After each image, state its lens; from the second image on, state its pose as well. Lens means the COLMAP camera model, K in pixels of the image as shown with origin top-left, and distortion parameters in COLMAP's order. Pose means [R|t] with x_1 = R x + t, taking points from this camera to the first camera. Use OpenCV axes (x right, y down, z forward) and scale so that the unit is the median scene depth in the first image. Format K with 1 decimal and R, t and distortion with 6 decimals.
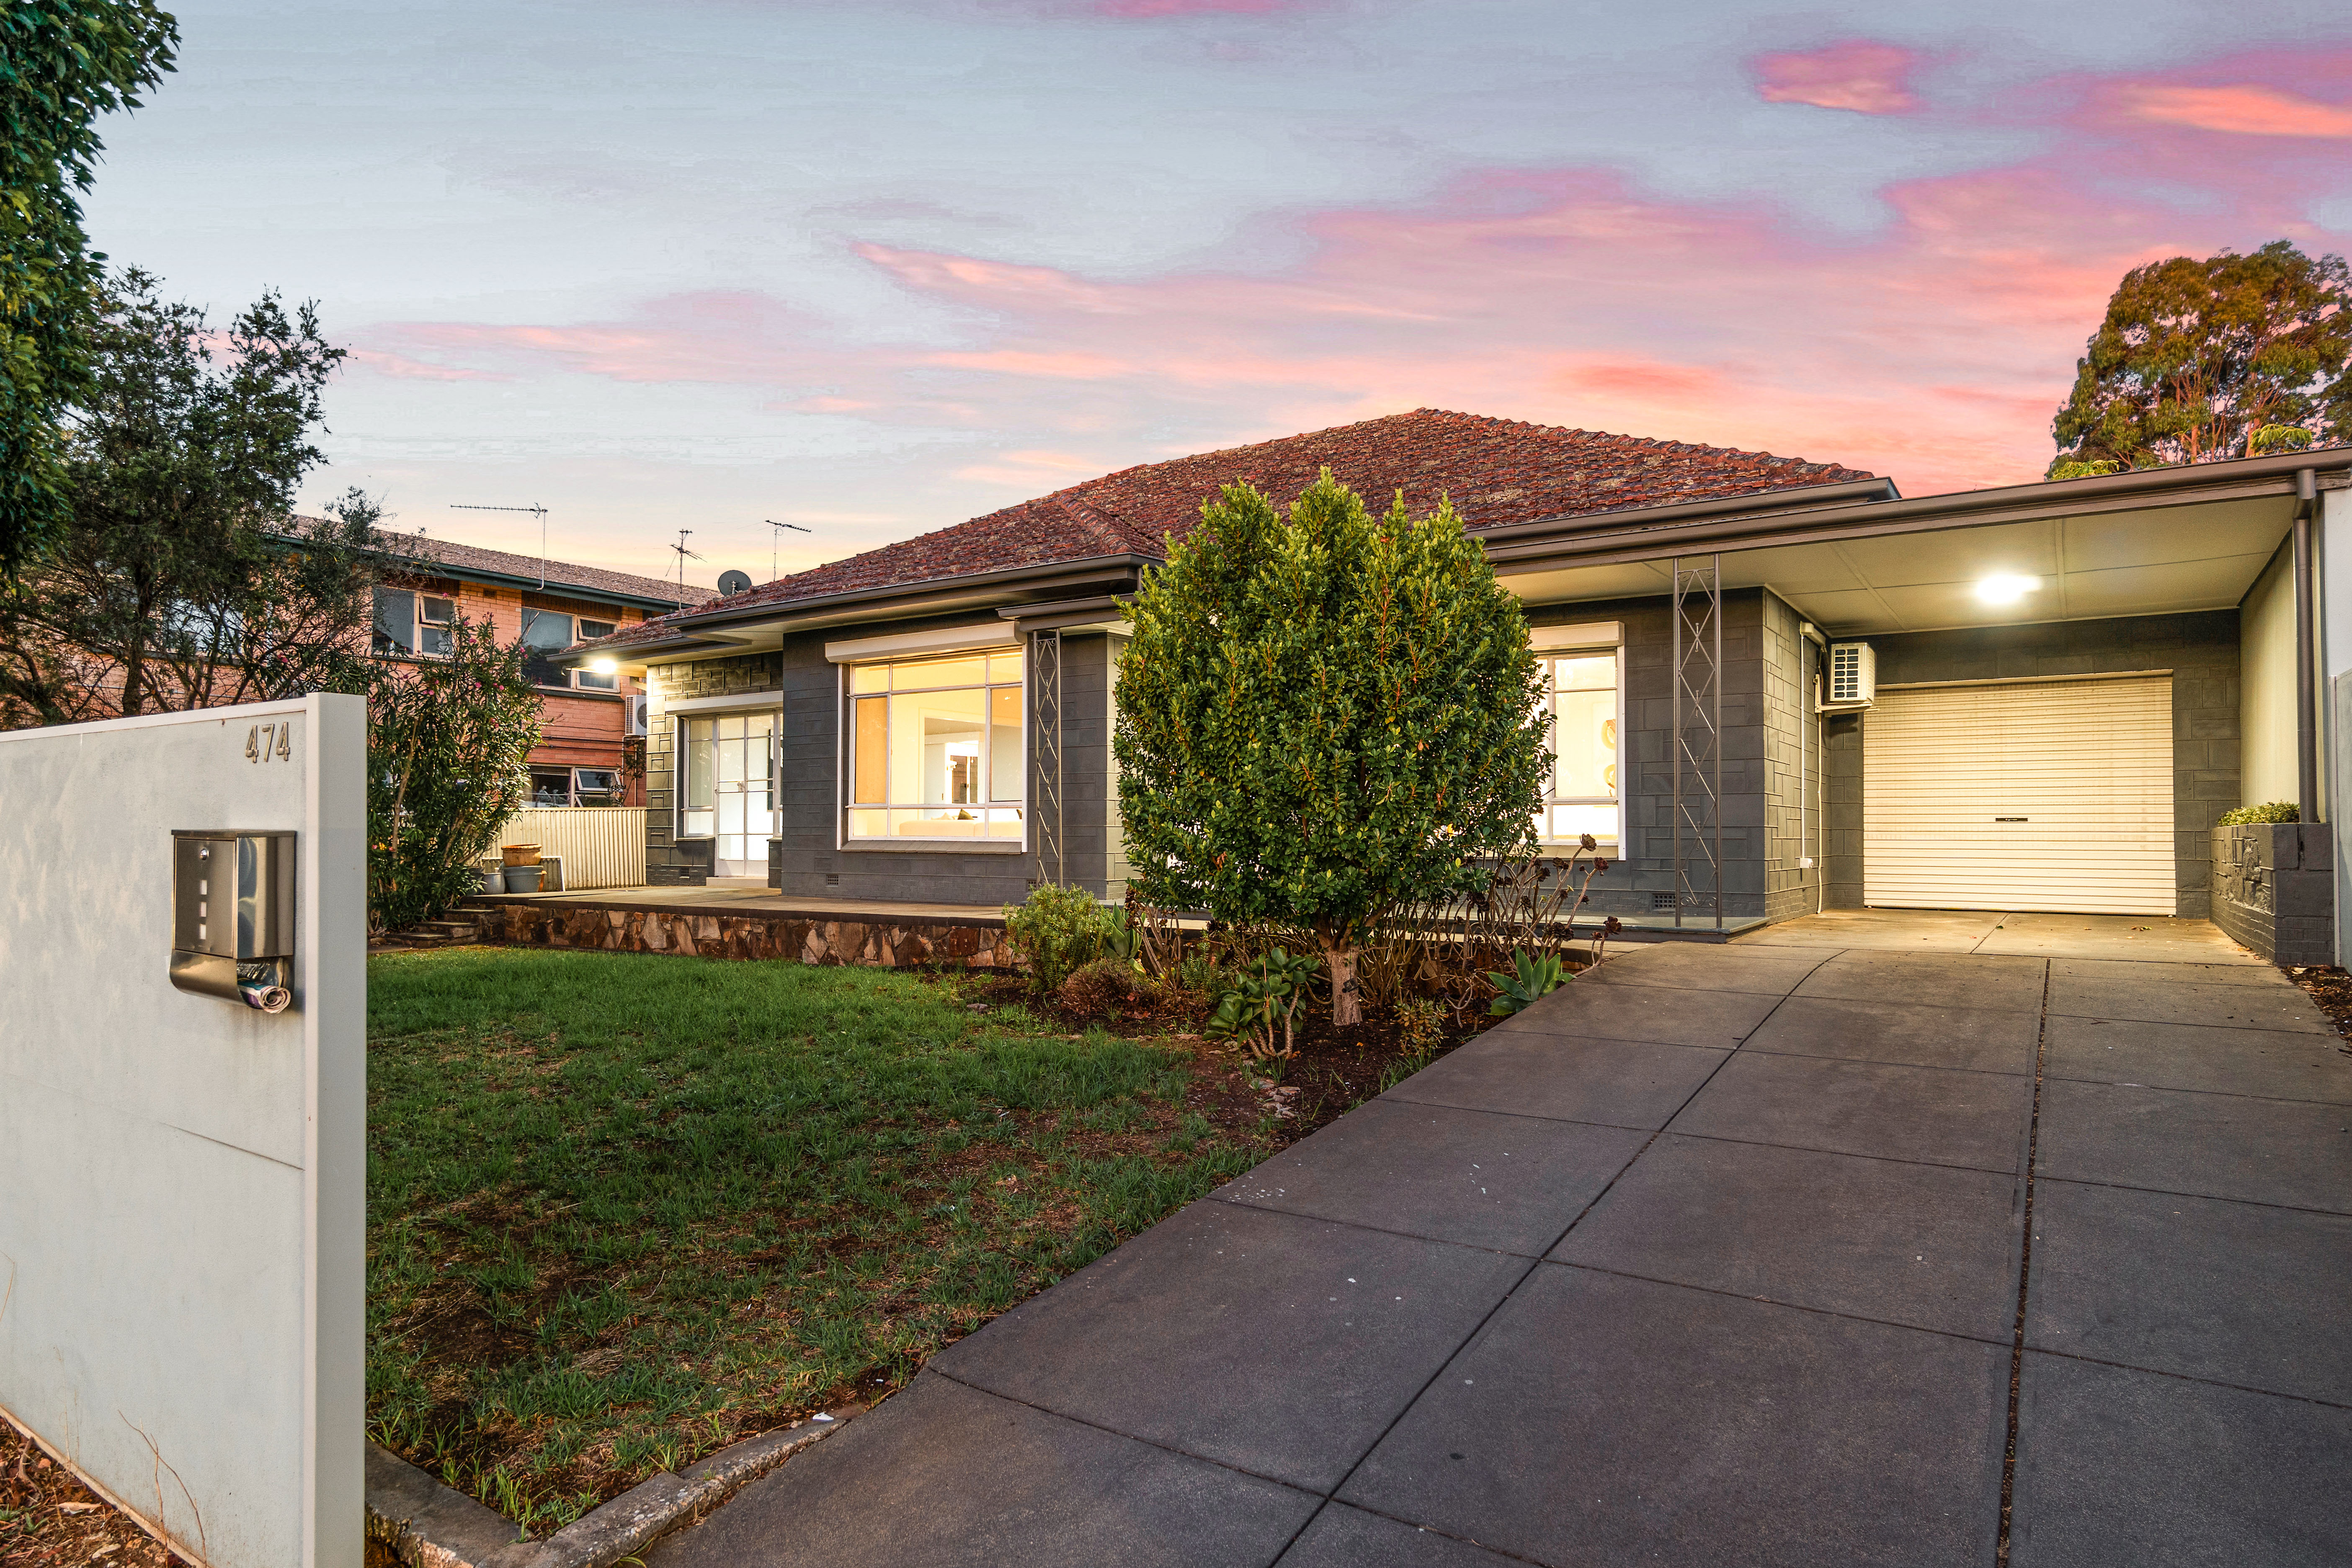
lens RADIAL K [[1254.0, 0, 1170.5], [0, 1254.0, 806.5], [0, 0, 1]] dist [-0.001252, -0.000452]
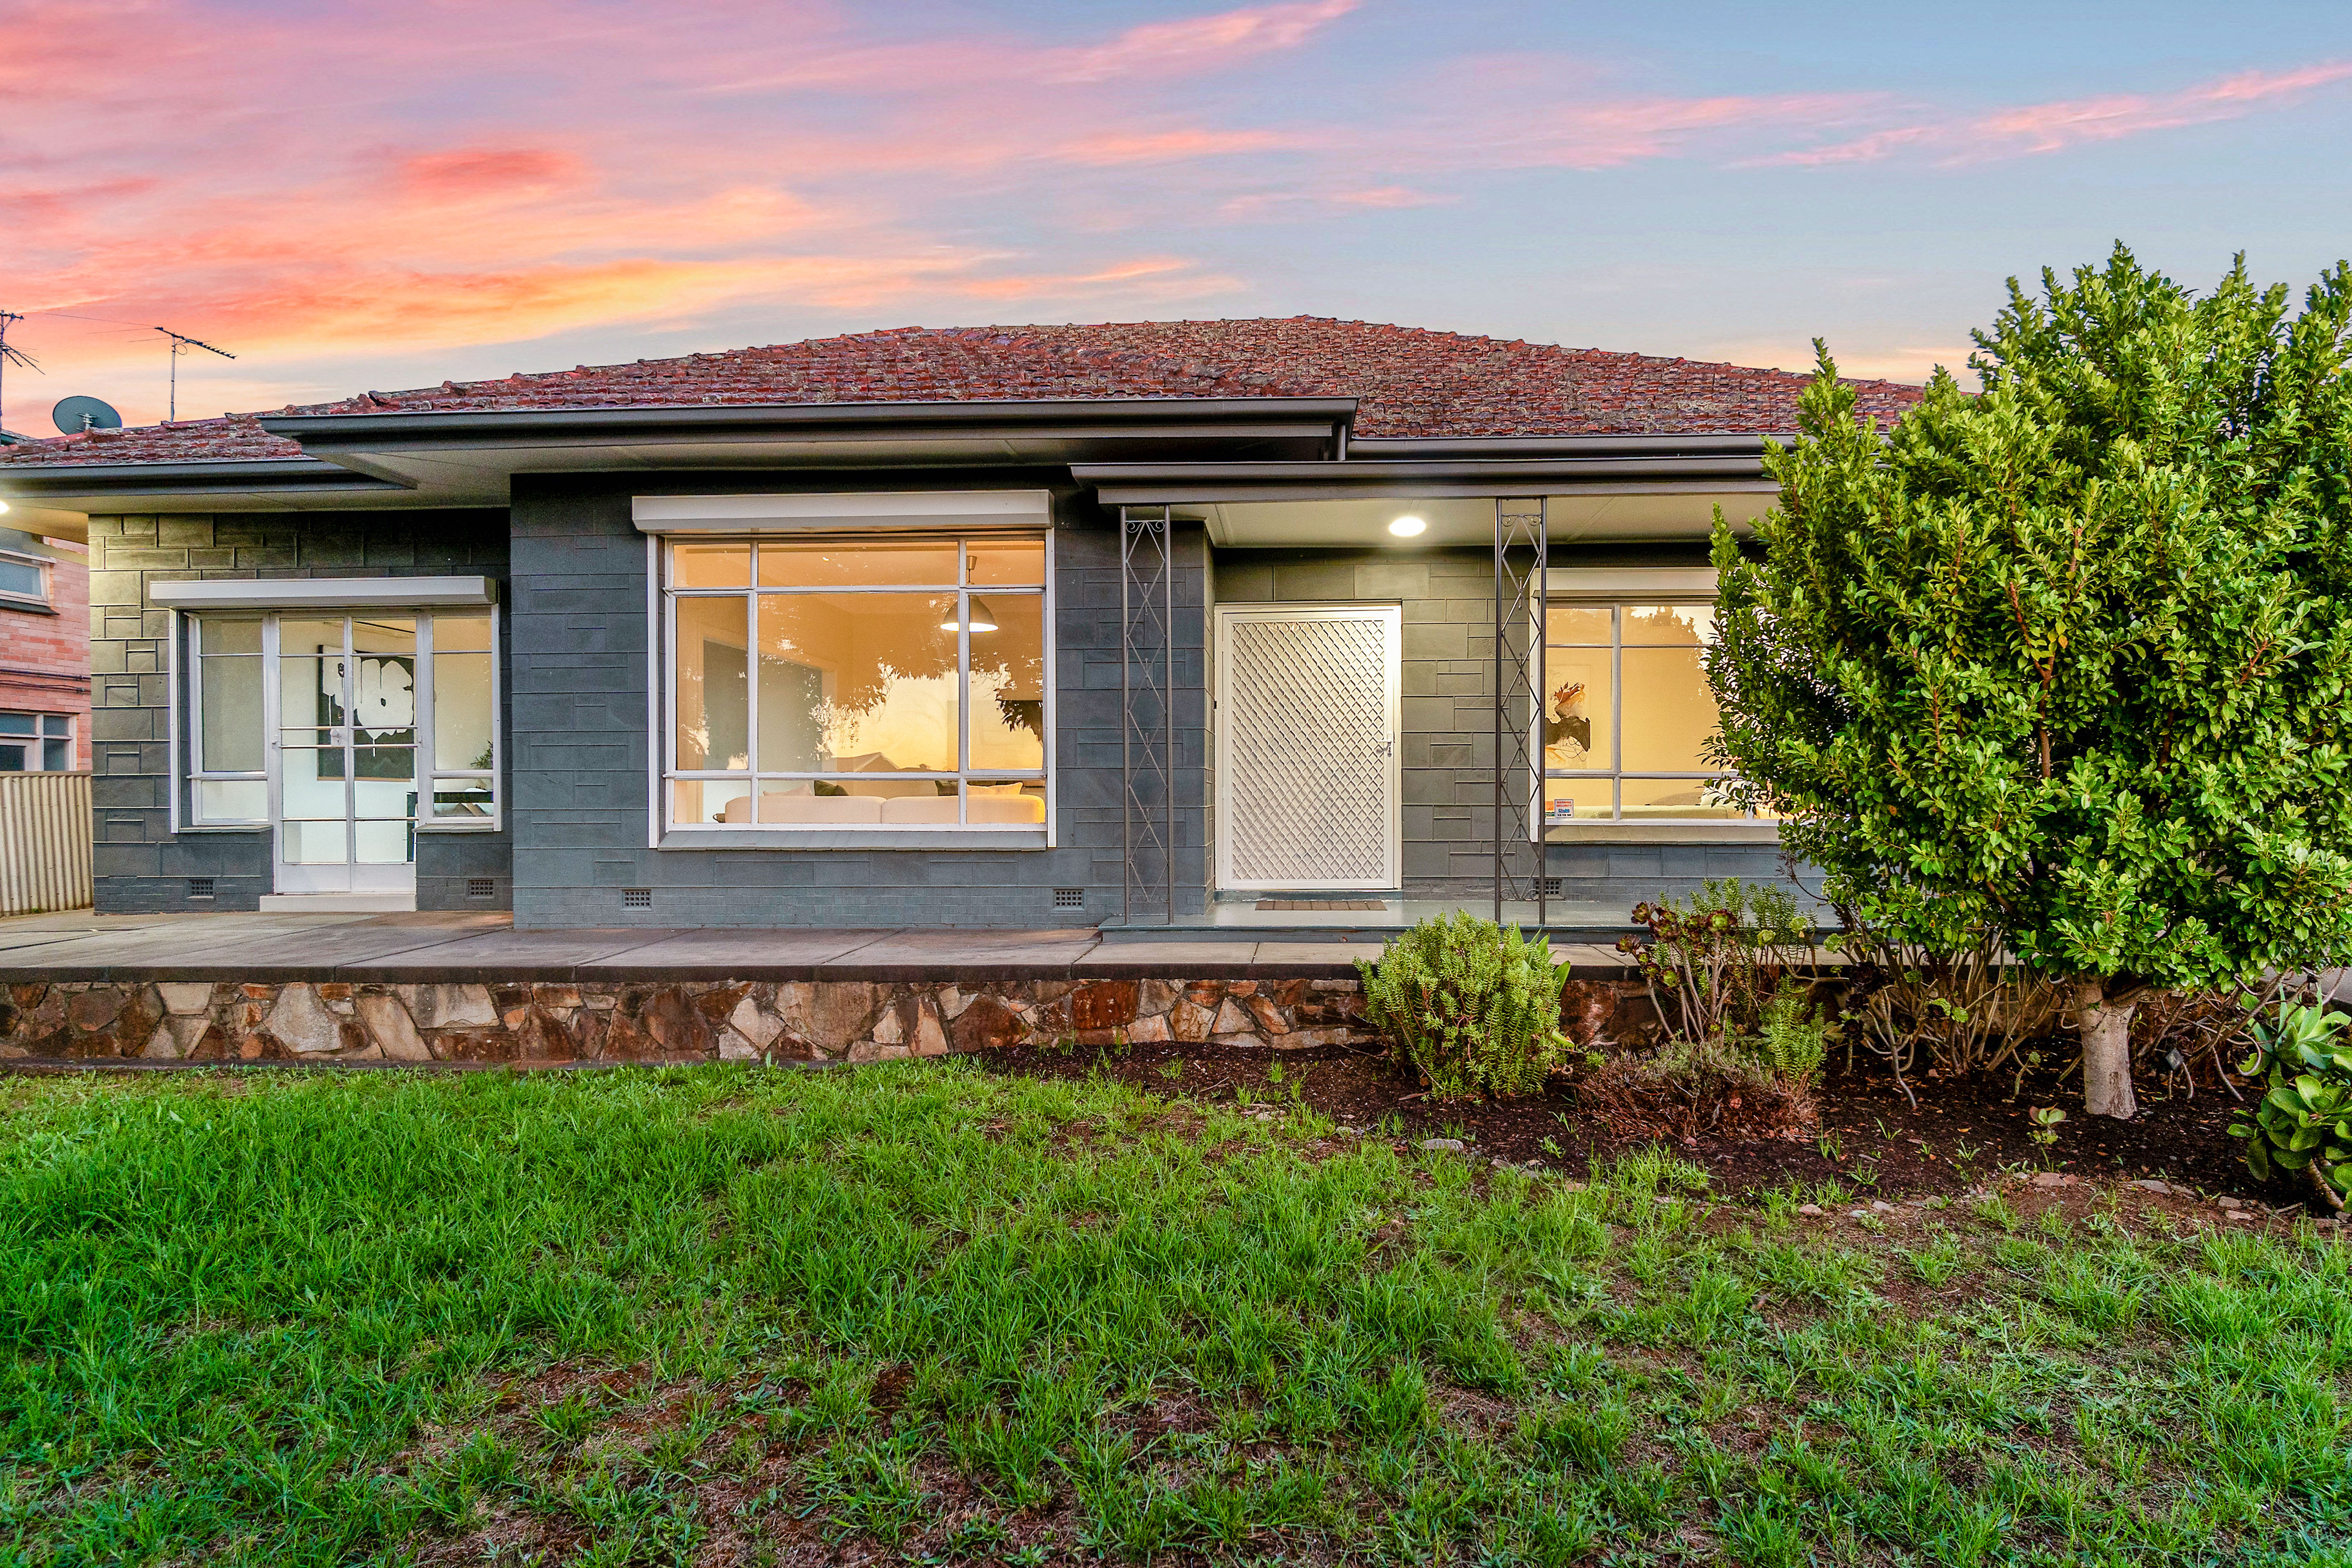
lens RADIAL K [[1190.7, 0, 1193.6], [0, 1190.7, 789.0], [0, 0, 1]] dist [-0.001100, -0.000178]
pose [[0.866359, -0.002584, 0.499415, -0.326425], [-0.005228, 0.999885, 0.014242, -0.002565], [-0.499395, -0.014950, 0.866246, 0.385547]]
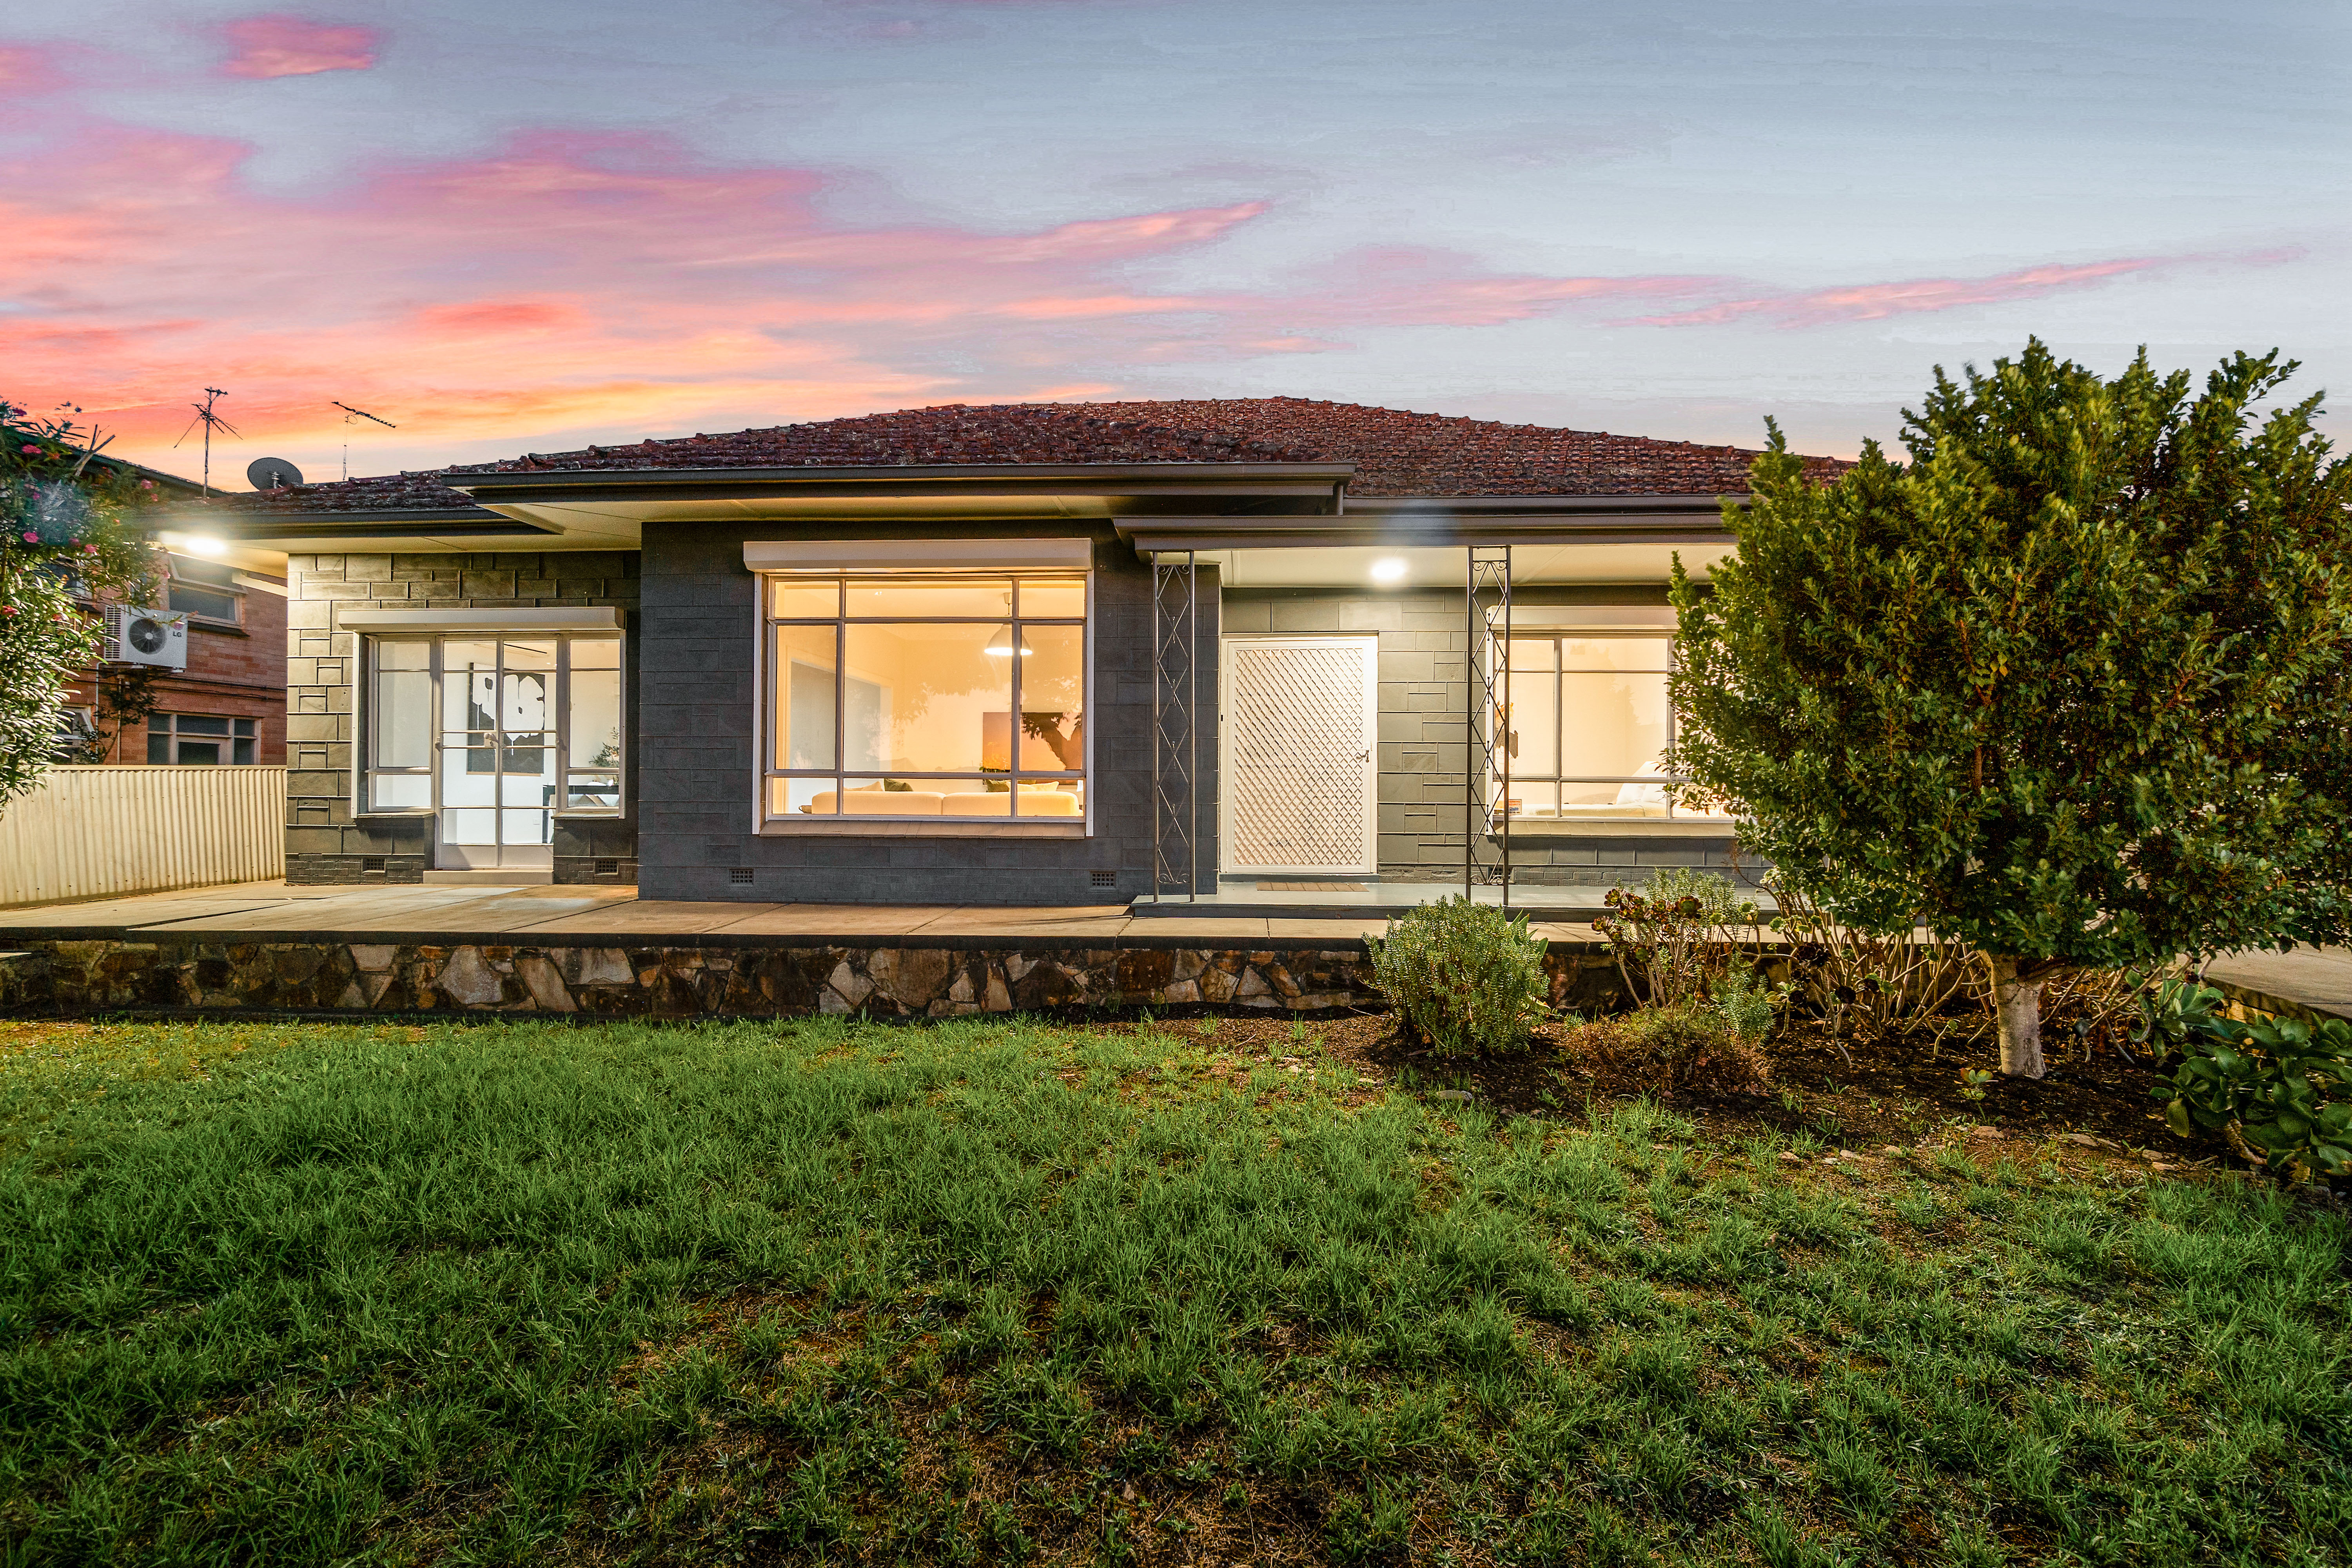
lens RADIAL K [[983.2, 0, 1151.2], [0, 983.2, 764.9], [0, 0, 1]] dist [-0.002293, 0.000456]
pose [[0.870113, 0.014592, 0.492636, -0.346966], [-0.012952, 0.999893, -0.006741, -0.003663], [-0.492682, -0.000515, 0.870209, 0.406663]]
